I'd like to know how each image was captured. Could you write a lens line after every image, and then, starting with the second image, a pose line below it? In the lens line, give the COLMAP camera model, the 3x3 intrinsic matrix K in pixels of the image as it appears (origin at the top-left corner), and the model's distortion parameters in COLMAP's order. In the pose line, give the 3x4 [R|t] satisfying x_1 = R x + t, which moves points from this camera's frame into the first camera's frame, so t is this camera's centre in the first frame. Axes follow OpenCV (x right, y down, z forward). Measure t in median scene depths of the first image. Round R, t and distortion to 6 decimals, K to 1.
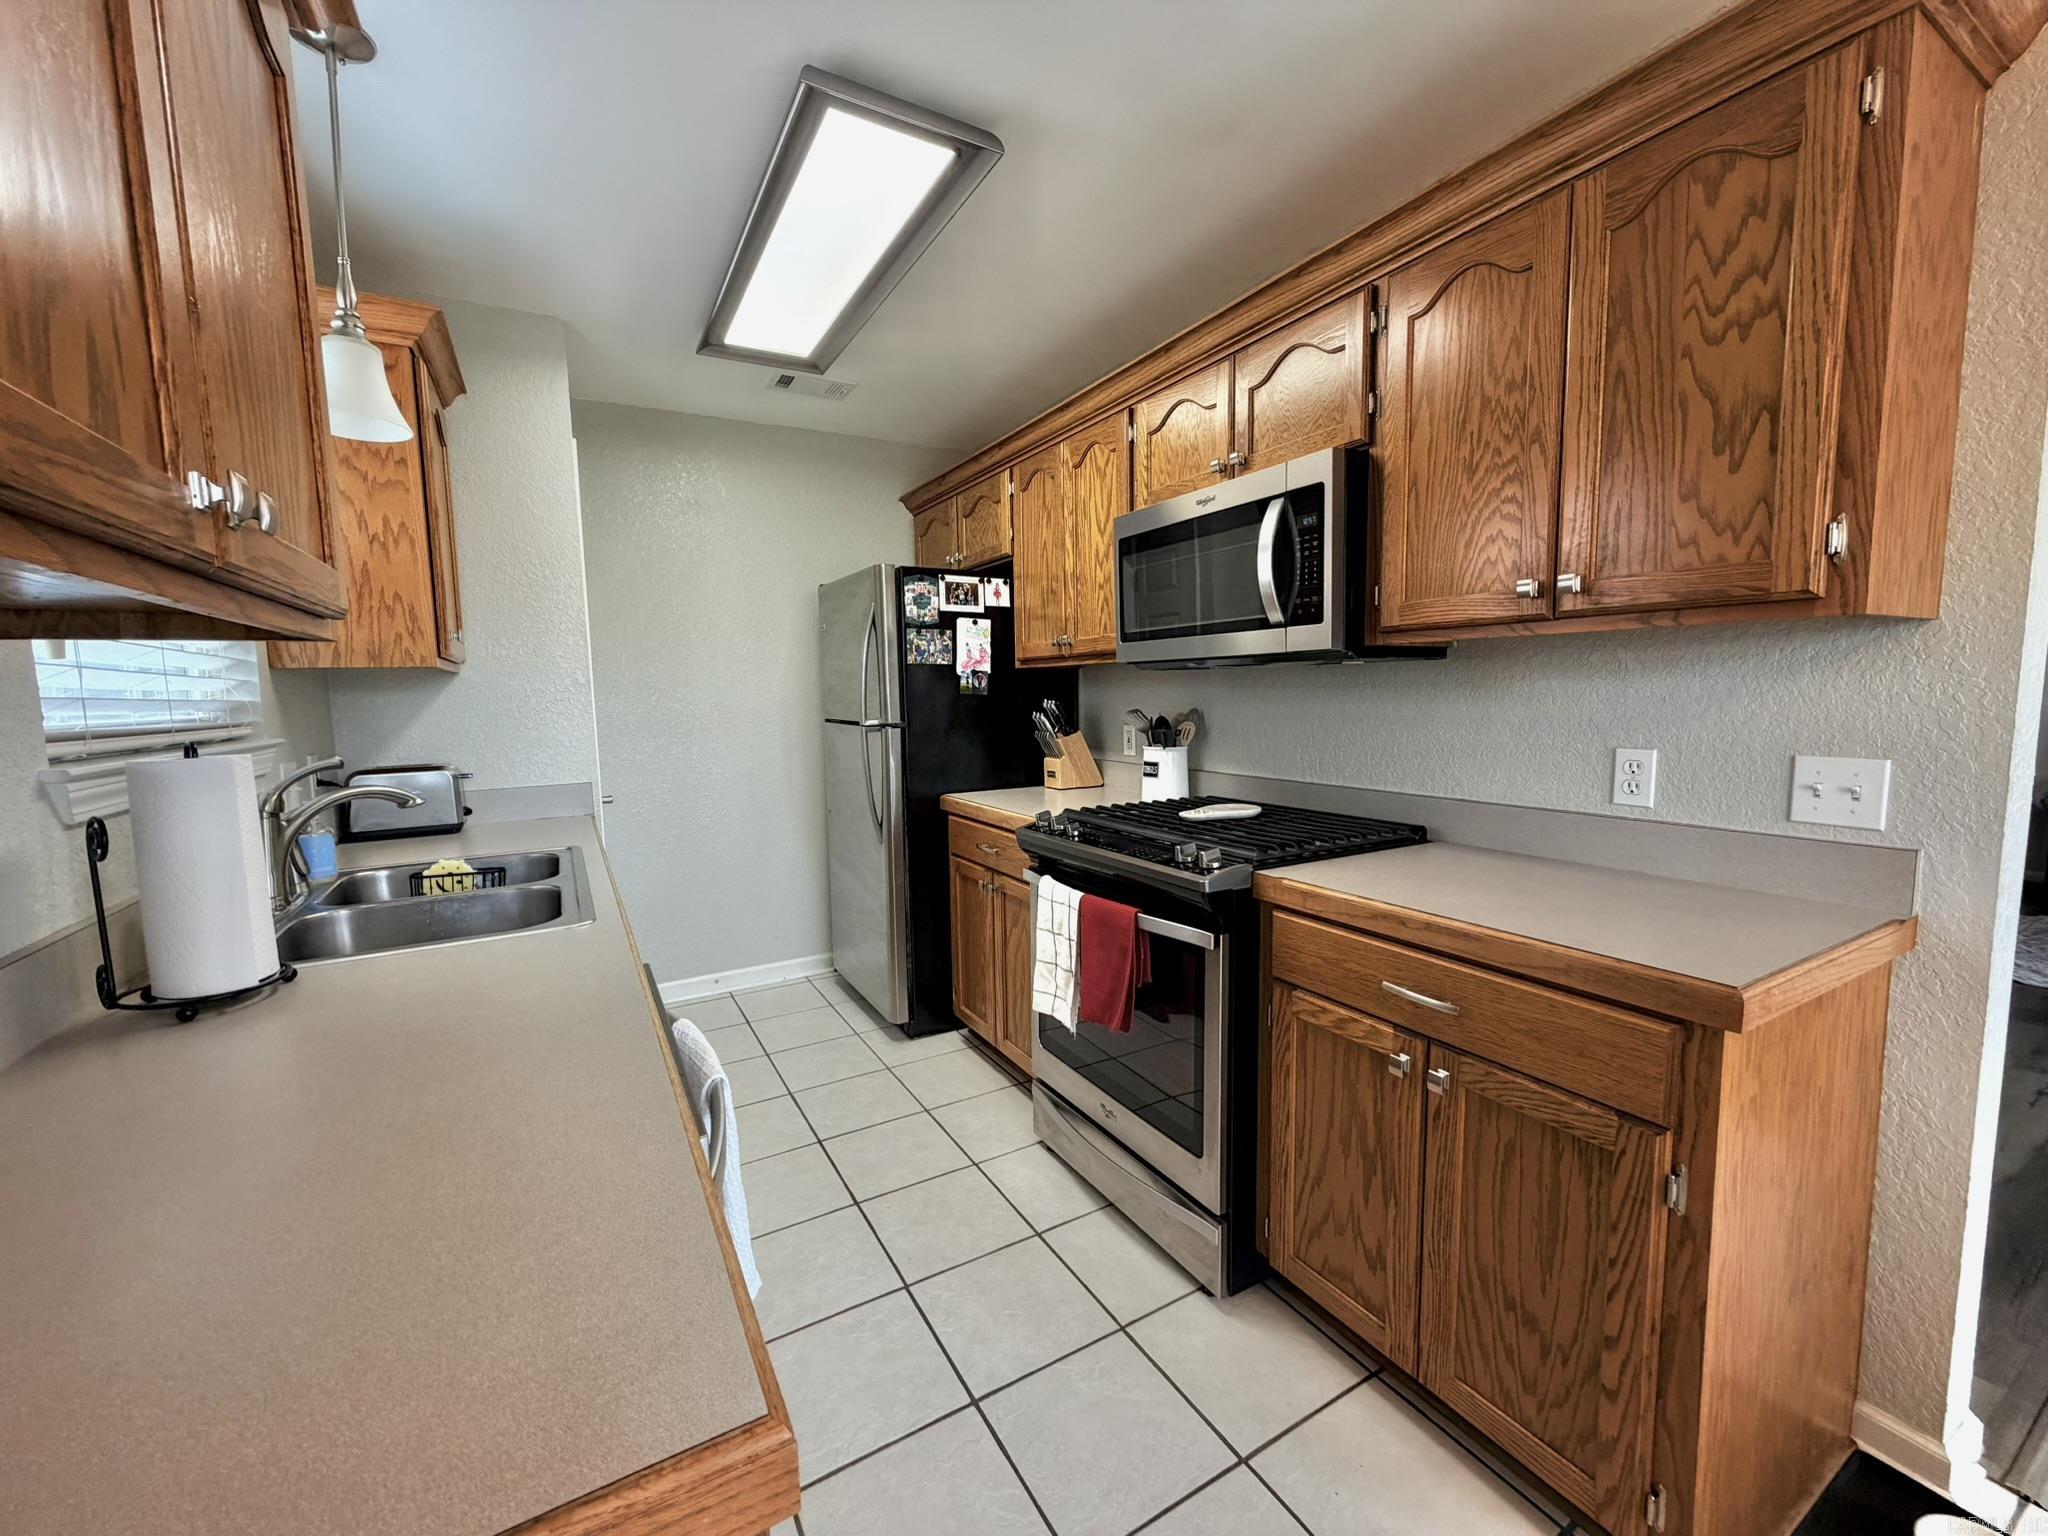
lens RADIAL K [[816.4, 0, 1024.0], [0, 816.4, 768.0], [0, 0, 1]] dist [-0.001214, 0.000364]
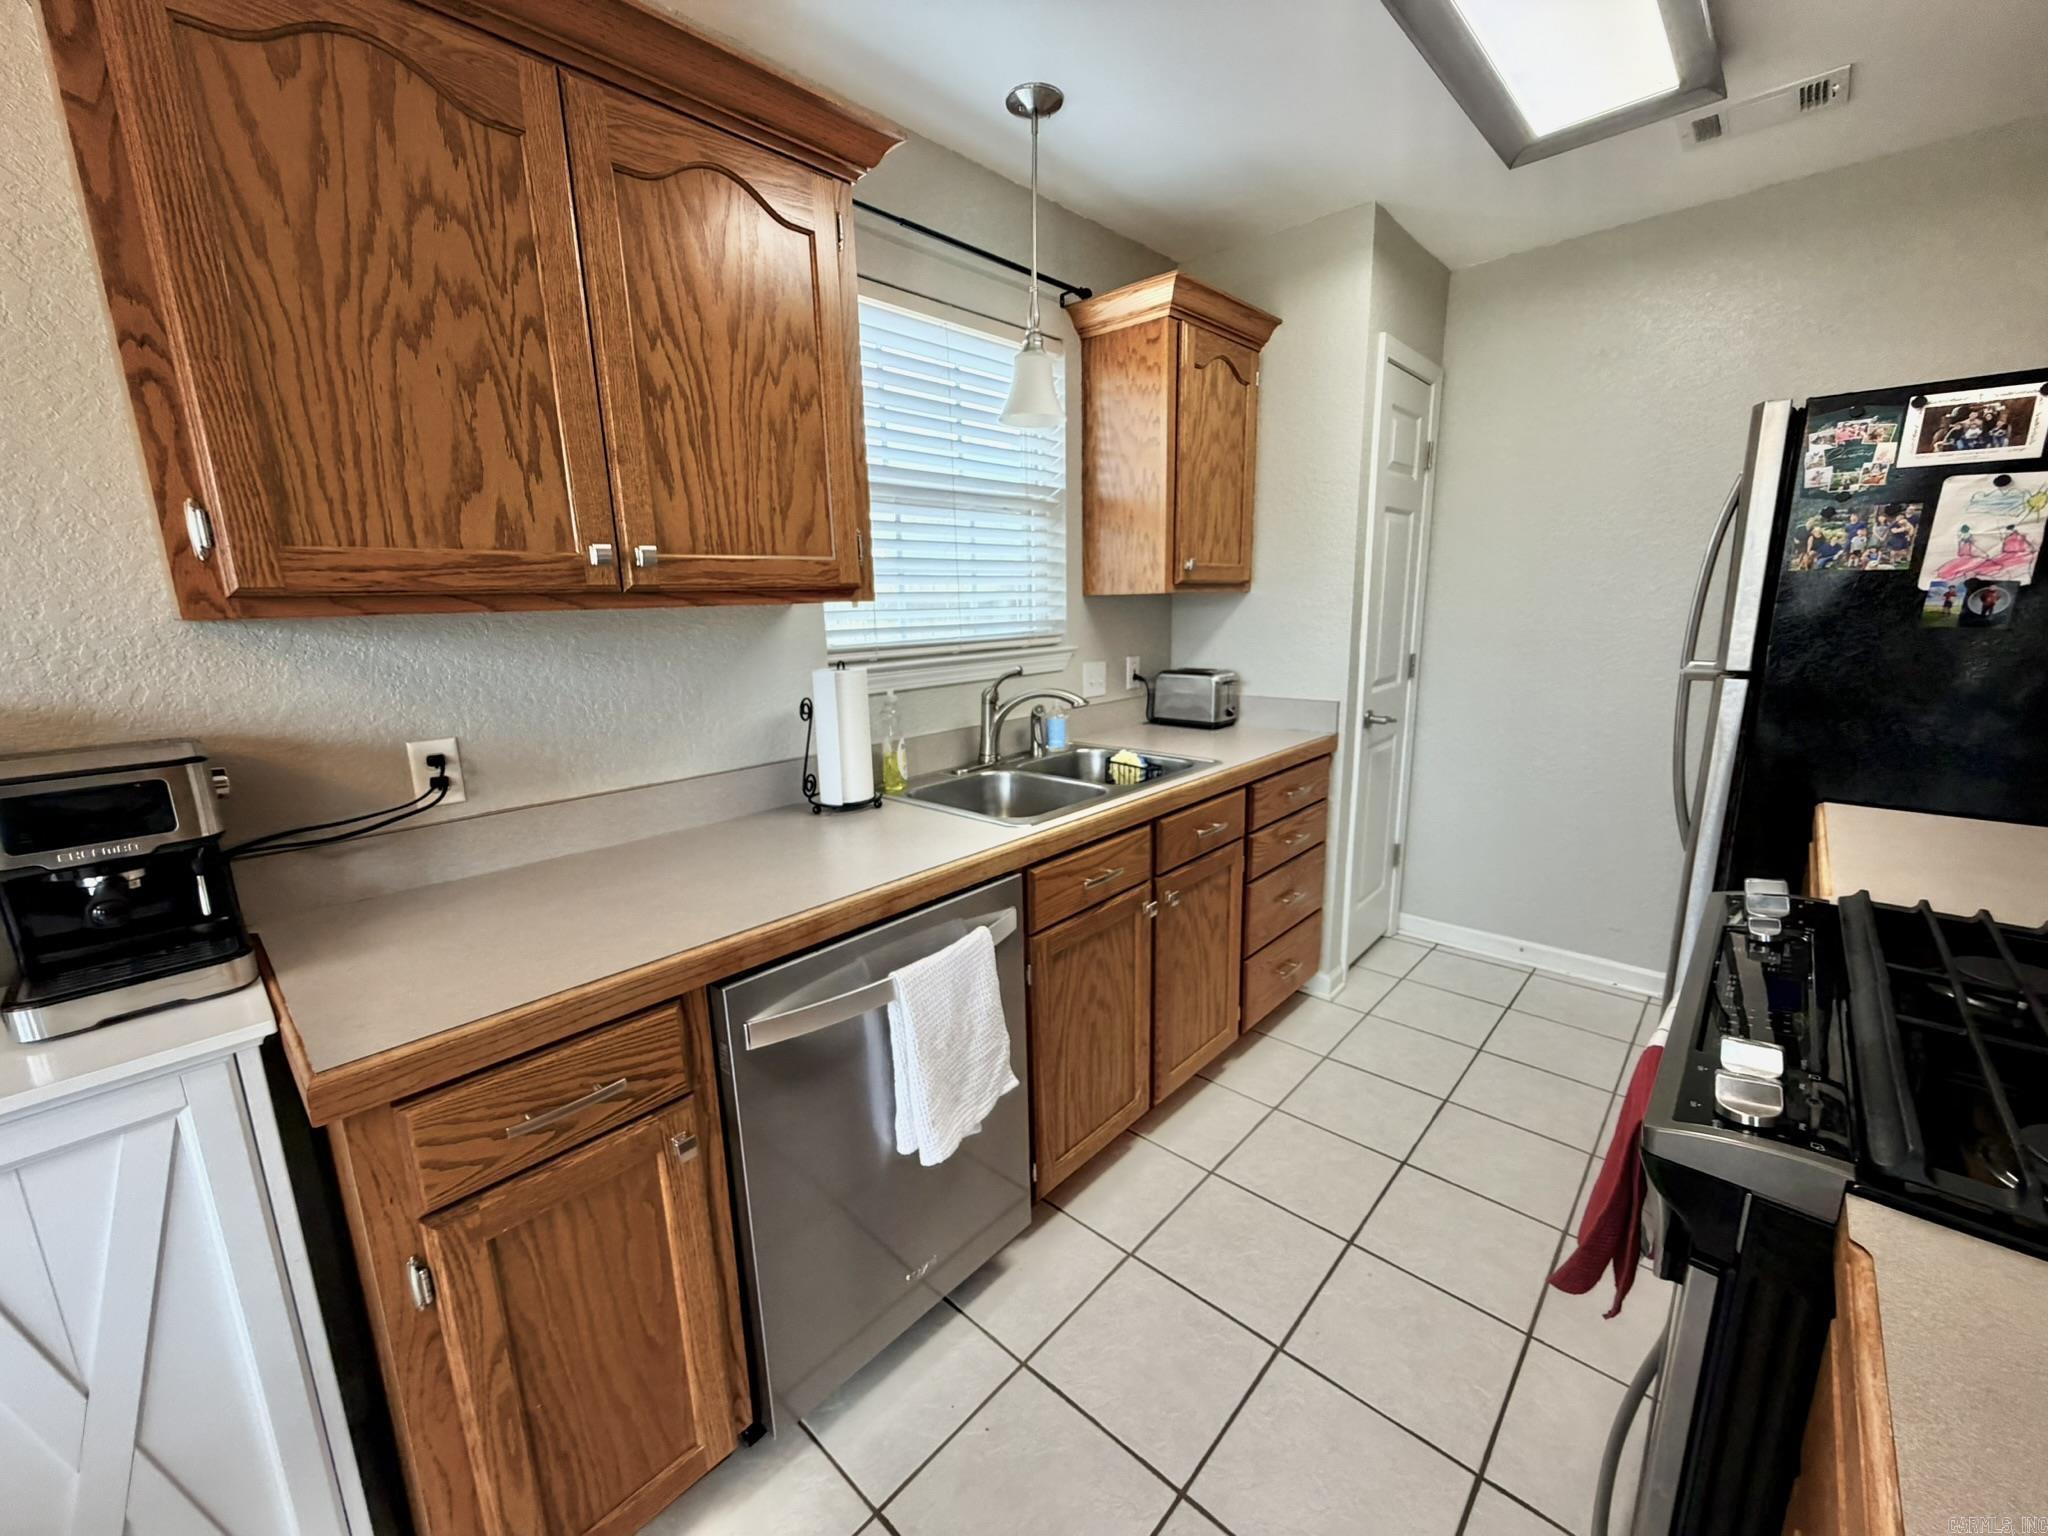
lens RADIAL K [[816.4, 0, 1024.0], [0, 816.4, 768.0], [0, 0, 1]] dist [-0.001214, 0.000364]
pose [[0.294838, 0.211919, -0.931751, 0.273234], [-0.074868, 0.977223, 0.198571, -0.064864], [0.952610, 0.011212, 0.303988, 0.297673]]
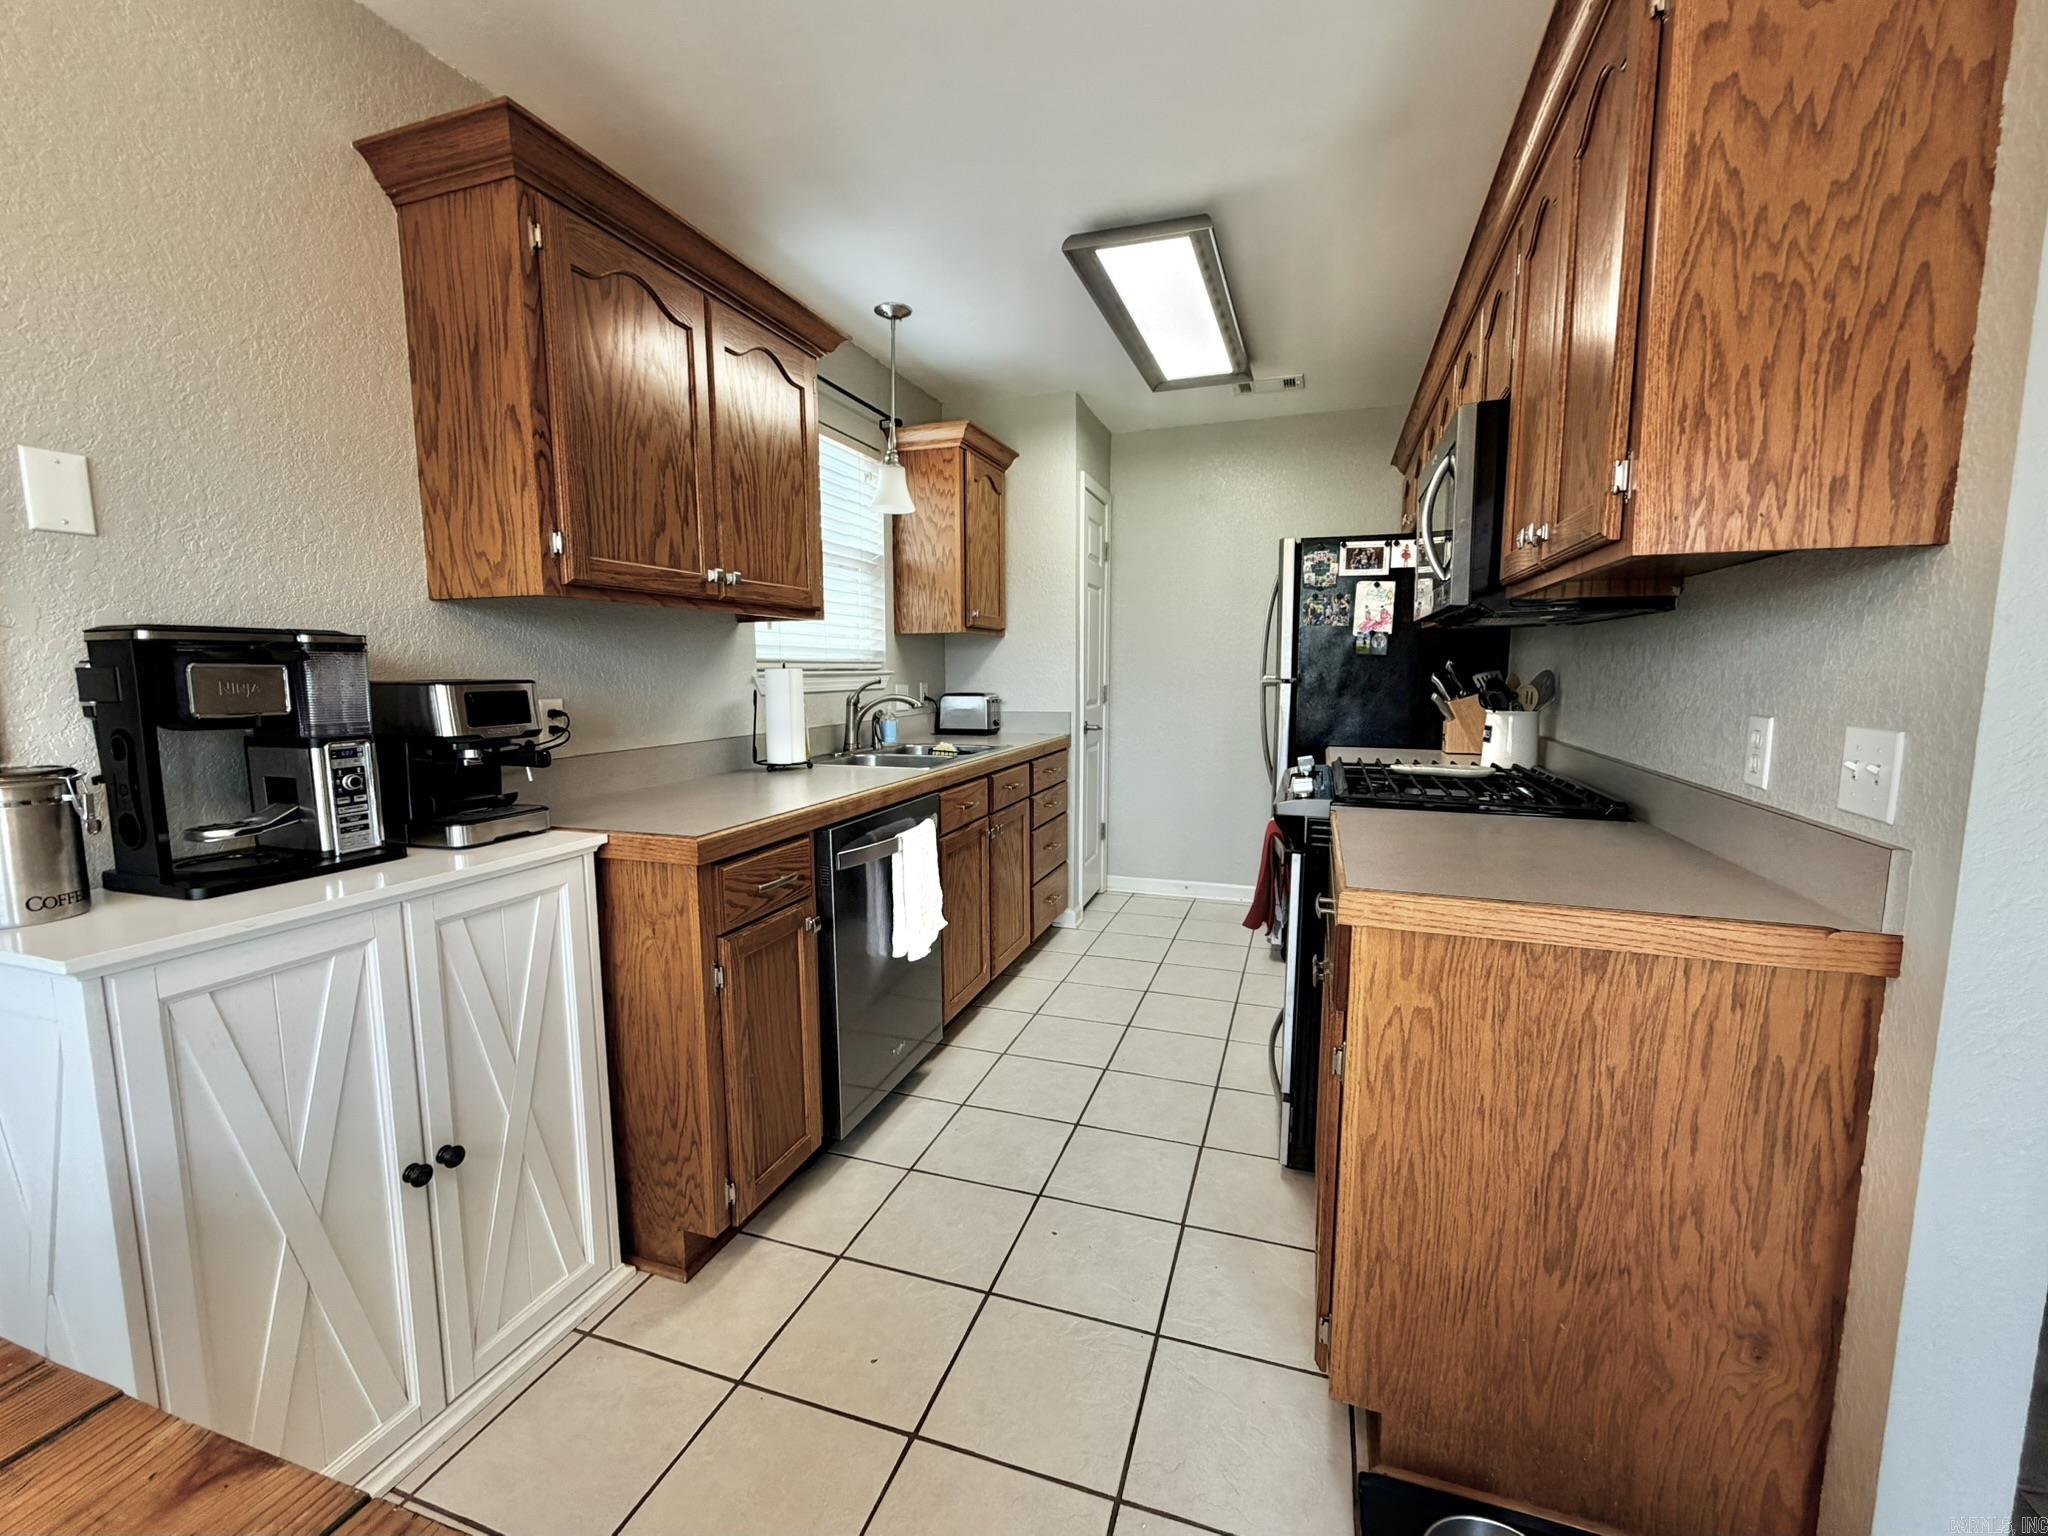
lens RADIAL K [[867.4, 0, 1024.0], [0, 867.4, 768.0], [0, 0, 1]] dist [-0.000078, -0.000454]
pose [[0.658952, 0.105541, -0.744744, 0.511192], [-0.082609, 0.994272, 0.067810, 0.016450], [0.747635, 0.016839, 0.663897, -0.069198]]
